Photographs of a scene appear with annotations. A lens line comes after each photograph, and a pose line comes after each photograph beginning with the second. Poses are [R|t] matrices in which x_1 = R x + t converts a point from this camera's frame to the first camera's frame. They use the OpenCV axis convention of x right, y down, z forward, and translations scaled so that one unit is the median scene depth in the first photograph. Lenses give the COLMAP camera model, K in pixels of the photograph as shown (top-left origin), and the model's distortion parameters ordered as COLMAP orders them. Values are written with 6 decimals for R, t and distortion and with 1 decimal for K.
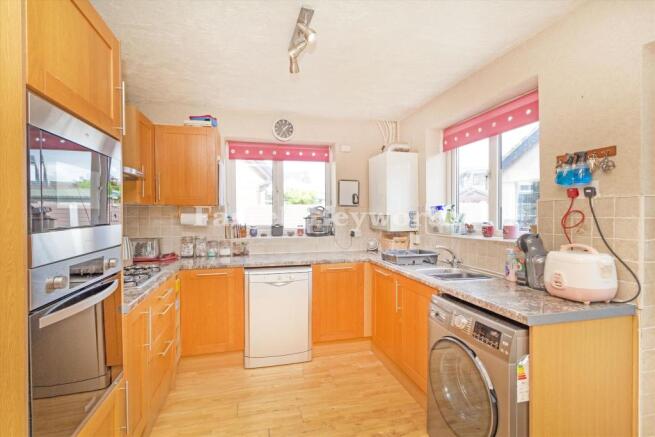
lens RADIAL K [[303.6, 0, 322.7], [0, 303.6, 216.4], [0, 0, 1]] dist [0.002482, 0.000149]
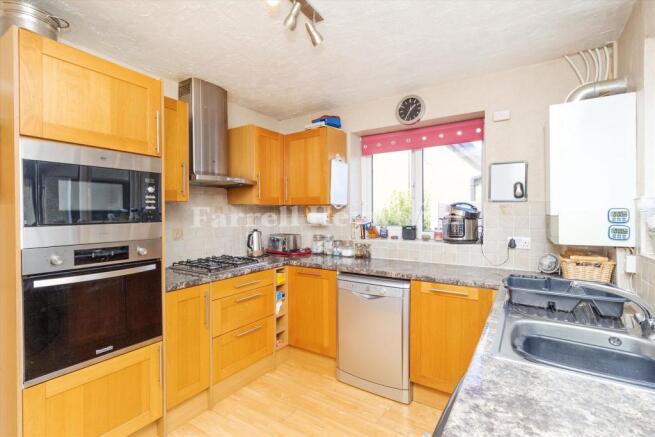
lens RADIAL K [[303.6, 0, 322.7], [0, 303.6, 216.4], [0, 0, 1]] dist [0.002482, 0.000149]
pose [[0.676678, 0.008767, -0.736227, 0.361431], [-0.004692, 0.999960, 0.007596, -0.005689], [0.736264, -0.001686, 0.676692, 0.307533]]
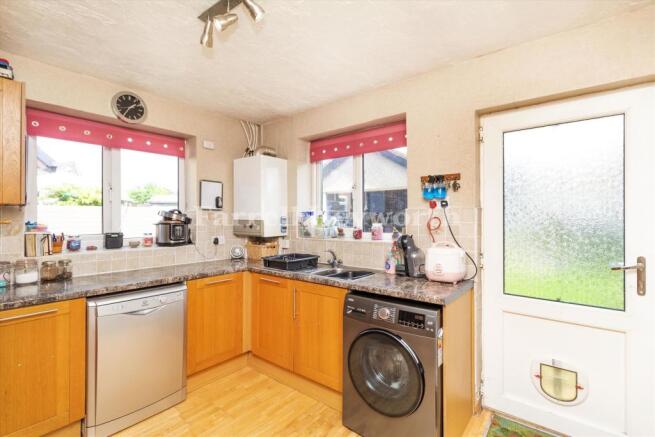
lens RADIAL K [[303.6, 0, 322.7], [0, 303.6, 216.4], [0, 0, 1]] dist [0.002482, 0.000149]
pose [[0.797632, 0.006881, 0.603106, -0.227109], [0.002617, 0.999886, -0.014870, -0.001901], [-0.603139, 0.013439, 0.797523, 0.116331]]
